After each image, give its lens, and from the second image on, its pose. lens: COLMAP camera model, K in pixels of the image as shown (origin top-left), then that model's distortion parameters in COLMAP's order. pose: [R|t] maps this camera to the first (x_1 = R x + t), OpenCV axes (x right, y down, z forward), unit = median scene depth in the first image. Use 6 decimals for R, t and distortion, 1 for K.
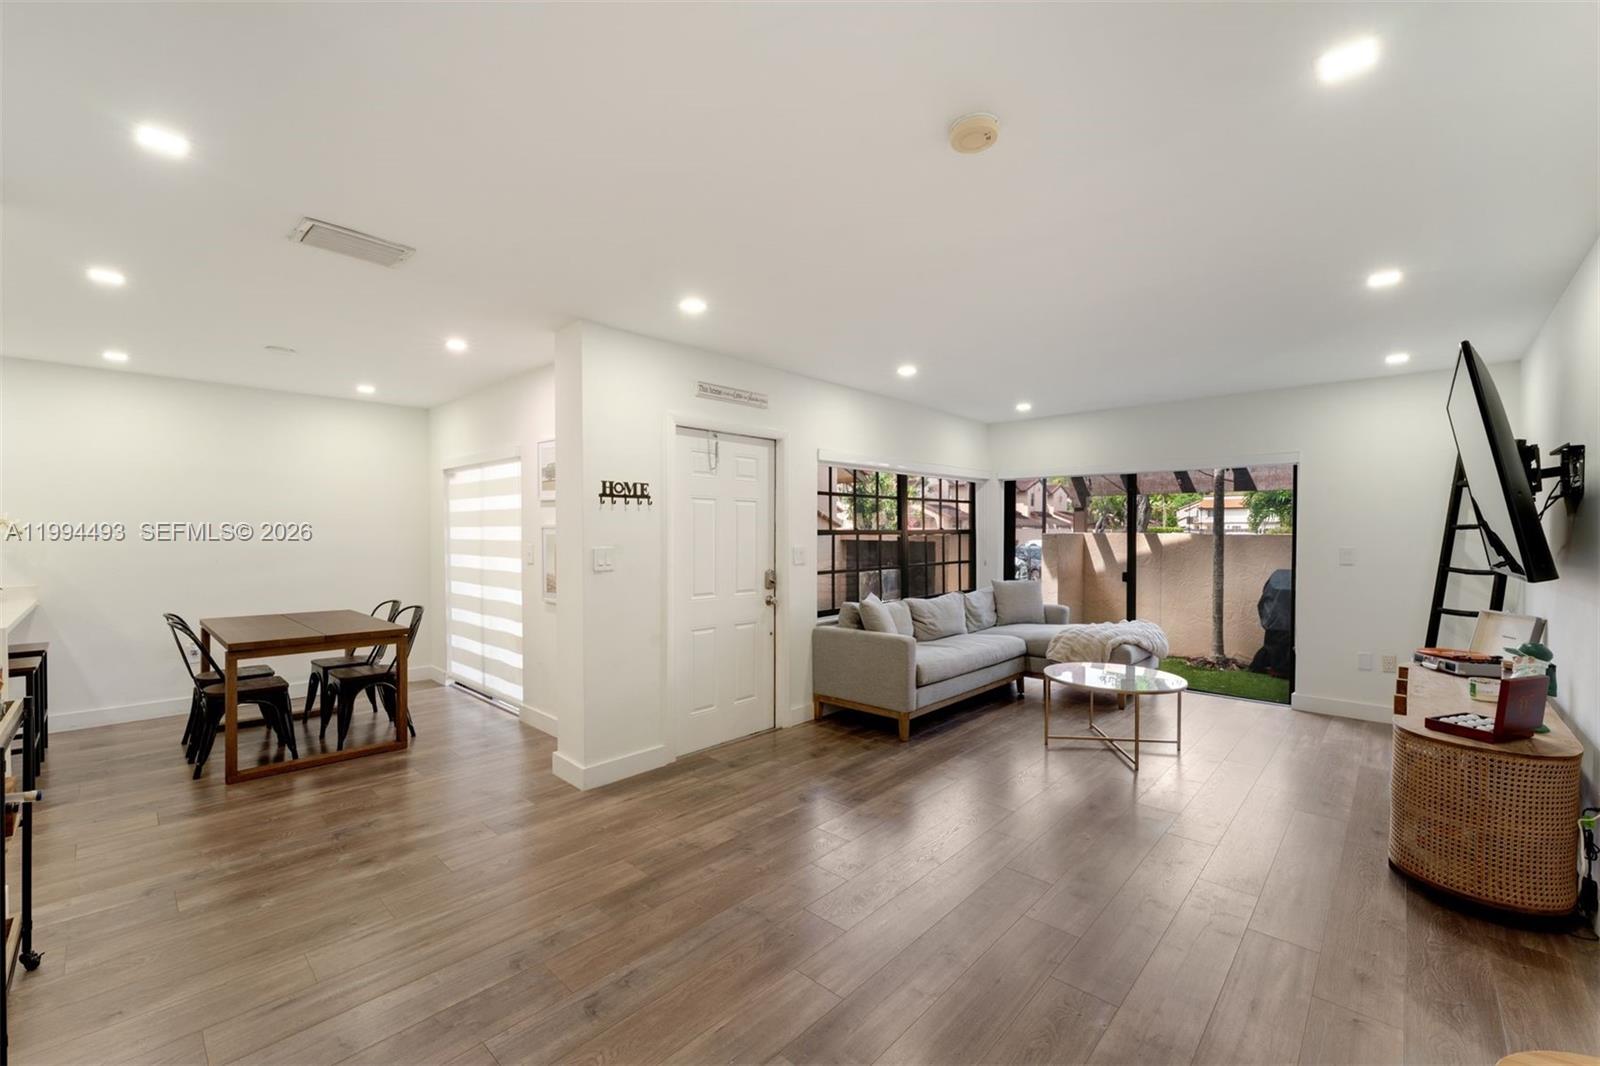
lens RADIAL K [[652.4, 0, 785.0], [0, 652.4, 545.5], [0, 0, 1]] dist [-0.000445, -0.000241]
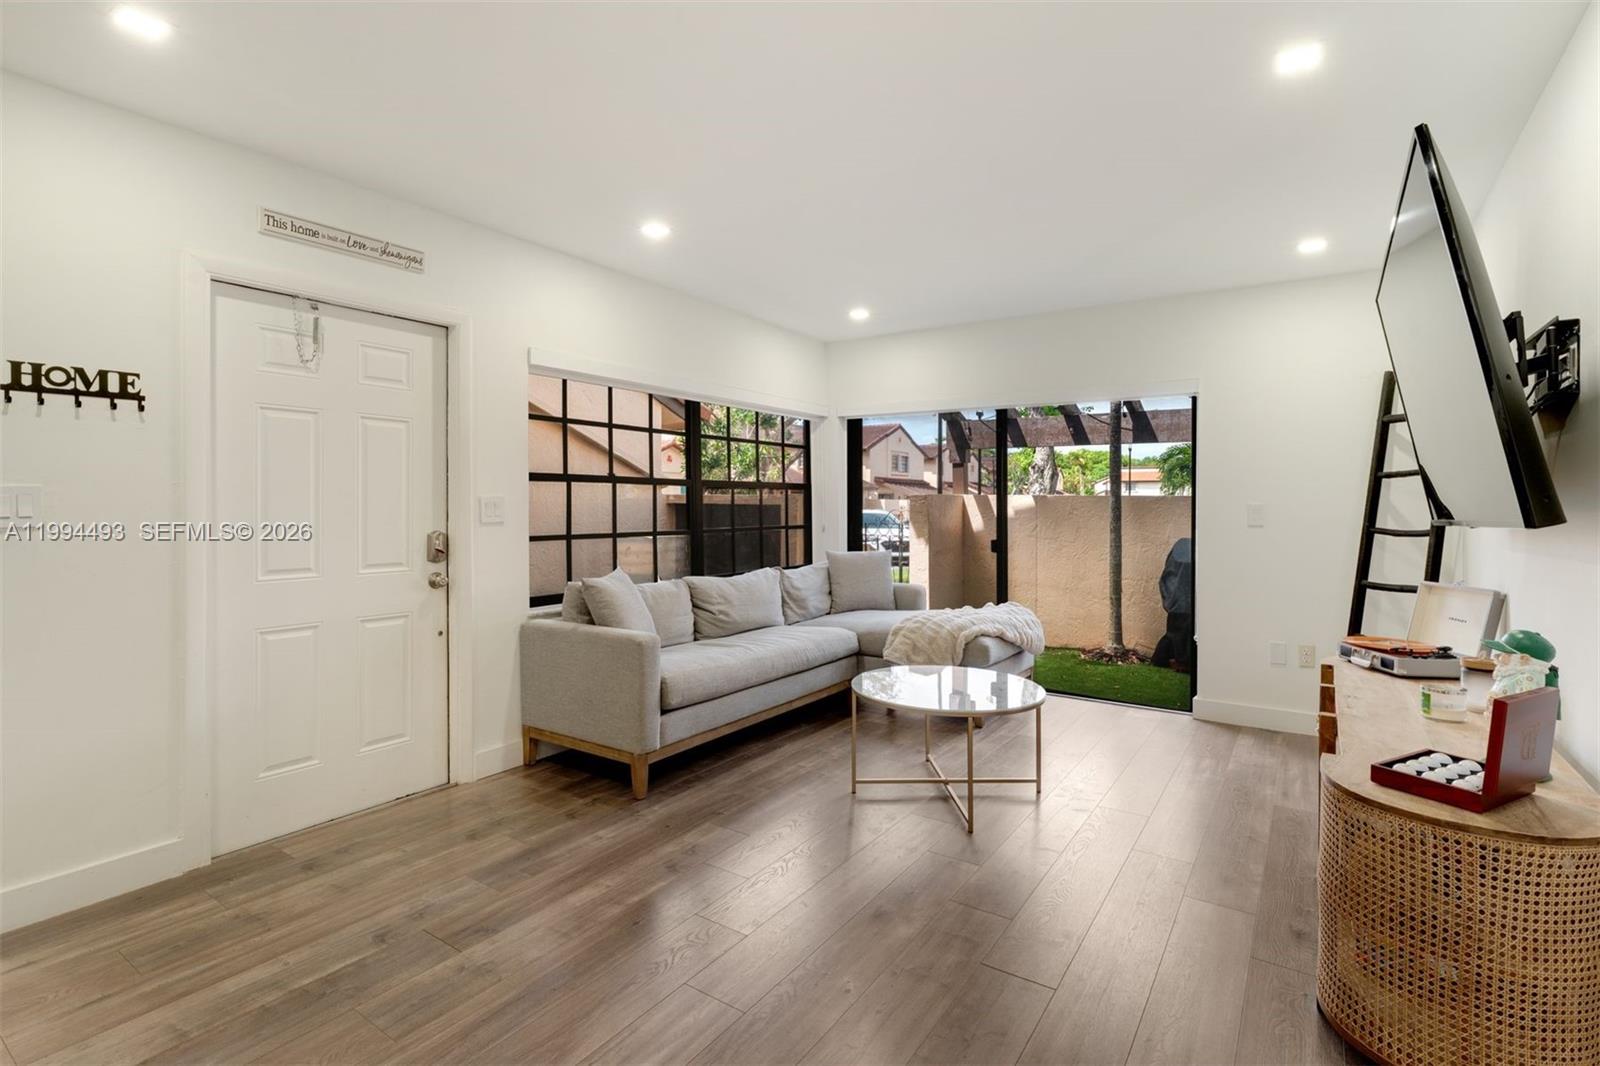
lens RADIAL K [[762.4, 0, 785.8], [0, 762.4, 508.1], [0, 0, 1]] dist [0.002580, -0.001296]
pose [[0.988017, 0.003096, 0.154311, 0.209308], [-0.000560, 0.999864, -0.016476, 0.027045], [-0.154341, 0.016192, 0.987885, 0.235087]]
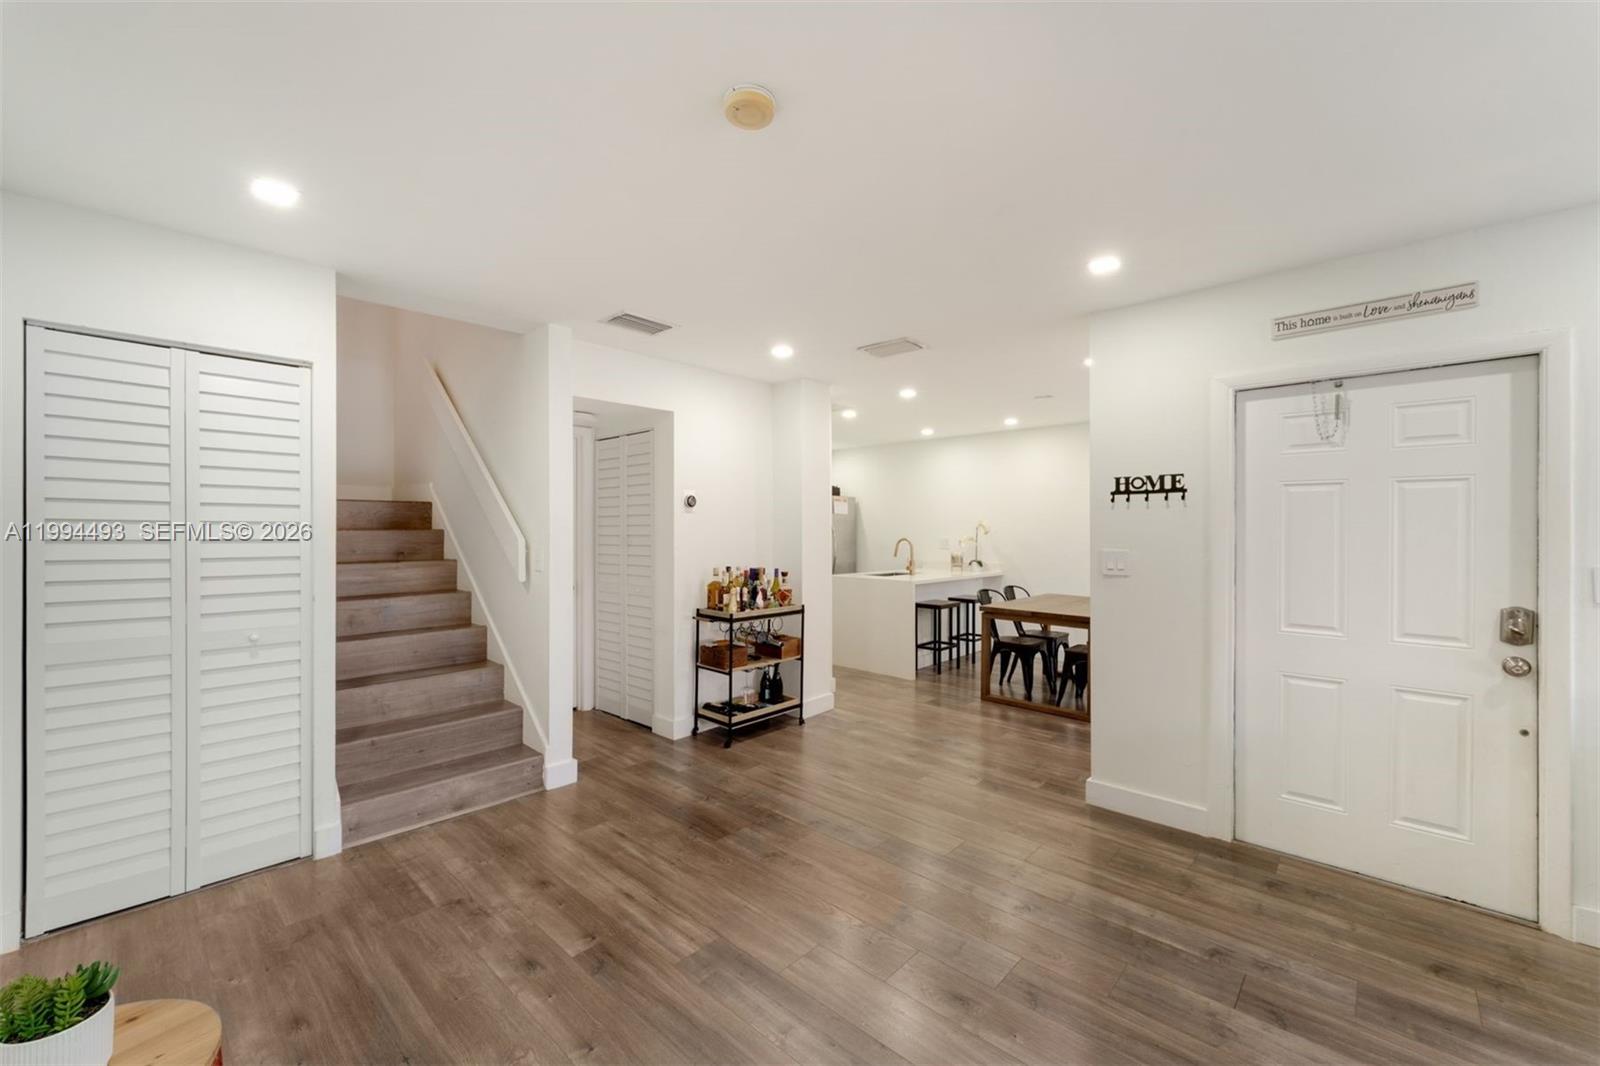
lens RADIAL K [[643.0, 0, 802.5], [0, 643.0, 530.4], [0, 0, 1]] dist [-0.000226, -0.000183]
pose [[0.021447, 0.002658, -0.999766, 0.508778], [-0.022840, 0.999737, 0.002168, -0.013580], [0.999509, 0.022788, 0.021502, 0.448884]]
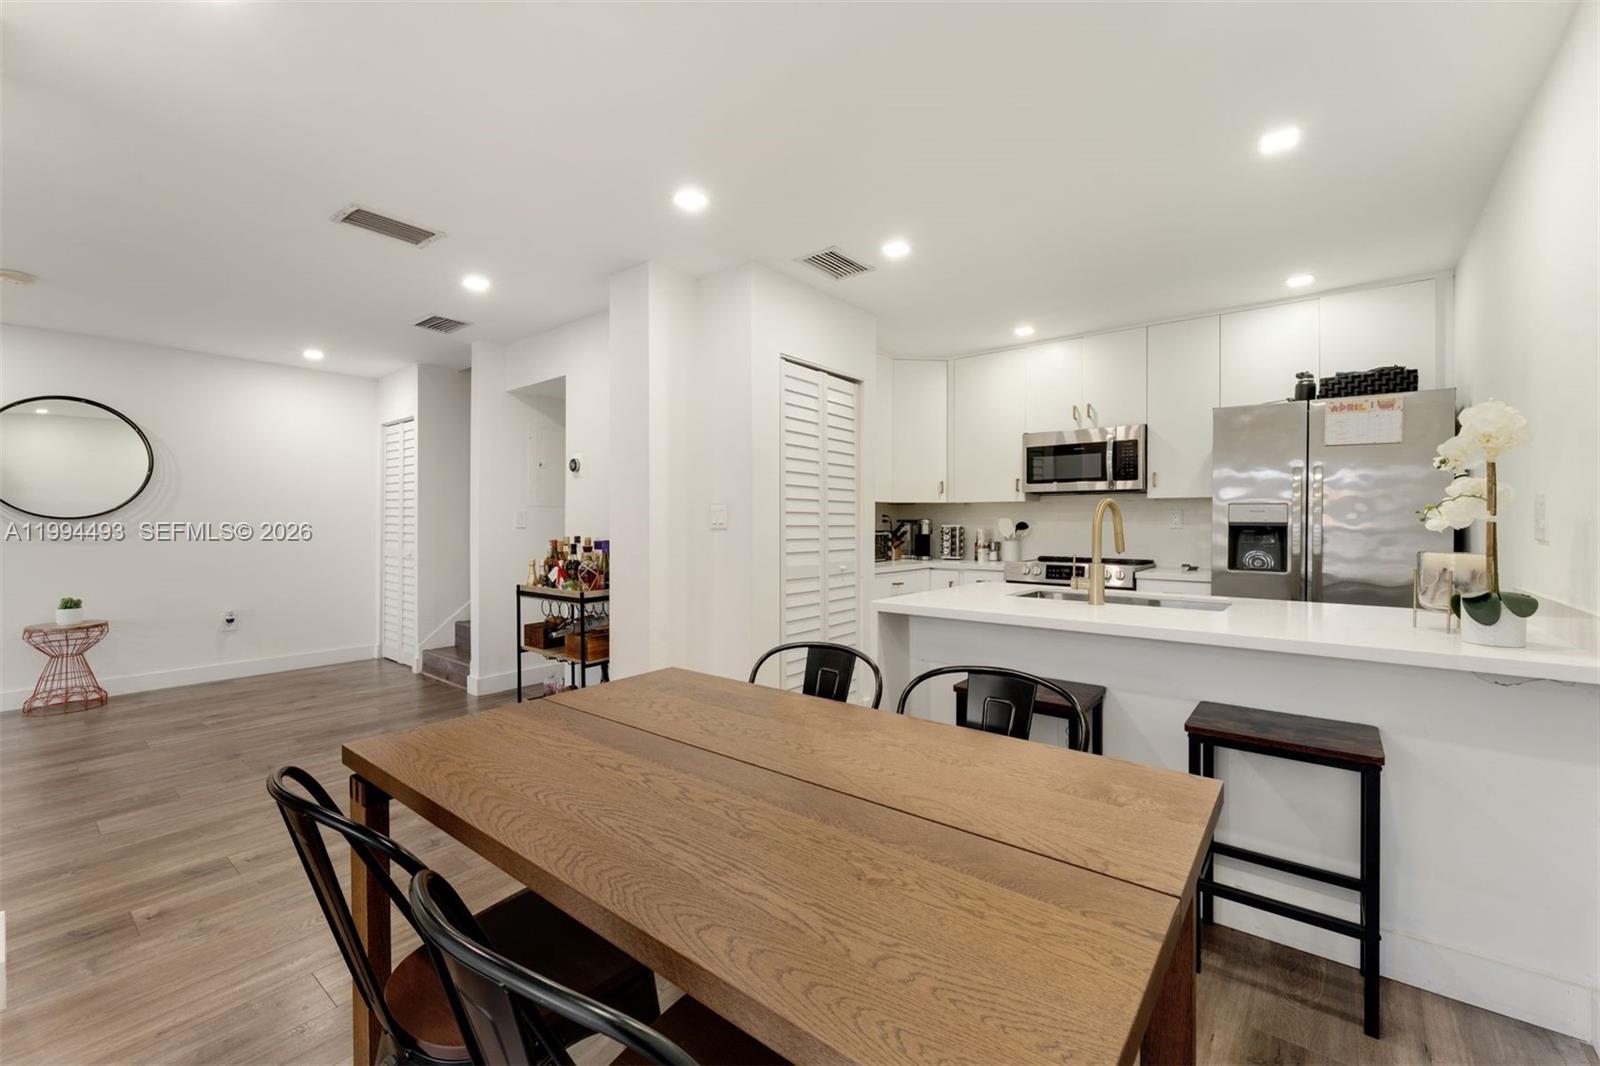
lens RADIAL K [[668.0, 0, 800.0], [0, 668.0, 533.0], [0, 0, 1]] dist [0.000356, 0.000027]
pose [[-0.996669, 0.002456, -0.081512, -0.750028], [-0.001294, 0.998945, 0.045913, 0.000807], [0.081539, 0.045866, -0.995614, 1.293209]]
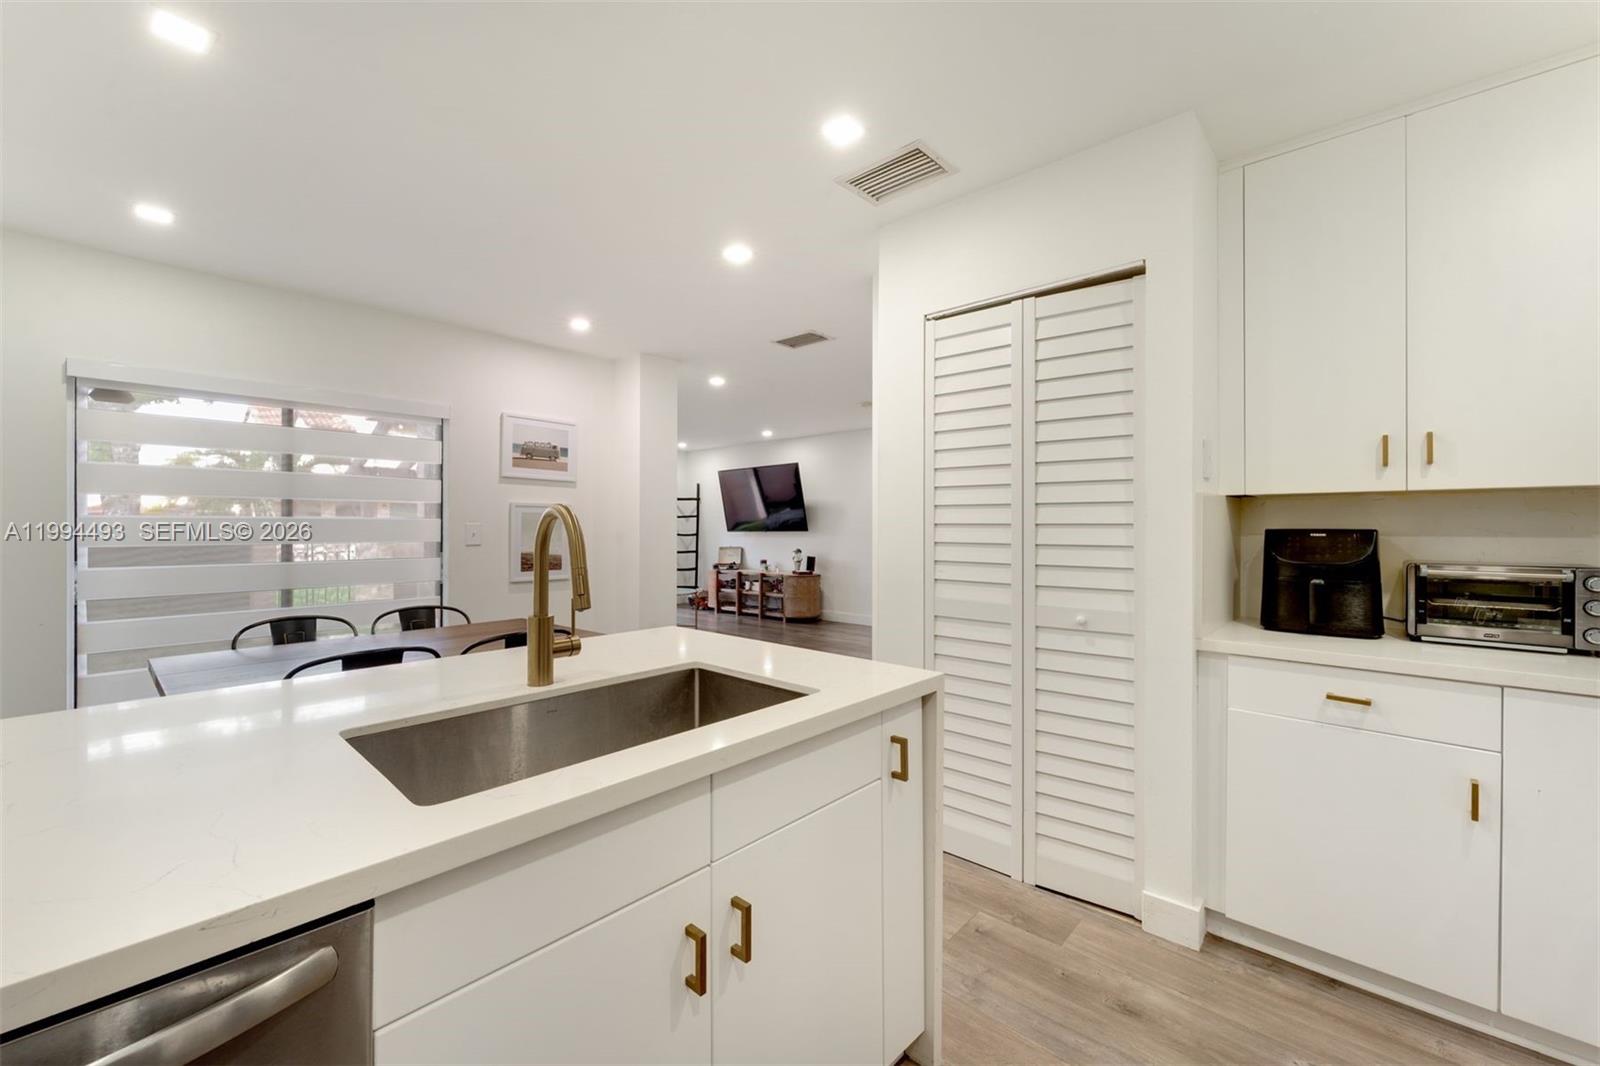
lens RADIAL K [[643.0, 0, 802.5], [0, 643.0, 530.4], [0, 0, 1]] dist [-0.000226, -0.000183]
pose [[-0.017773, -0.007705, 0.999812, -1.383299], [0.021033, 0.999746, 0.008078, 0.012473], [-0.999621, 0.021172, -0.017606, 0.604855]]
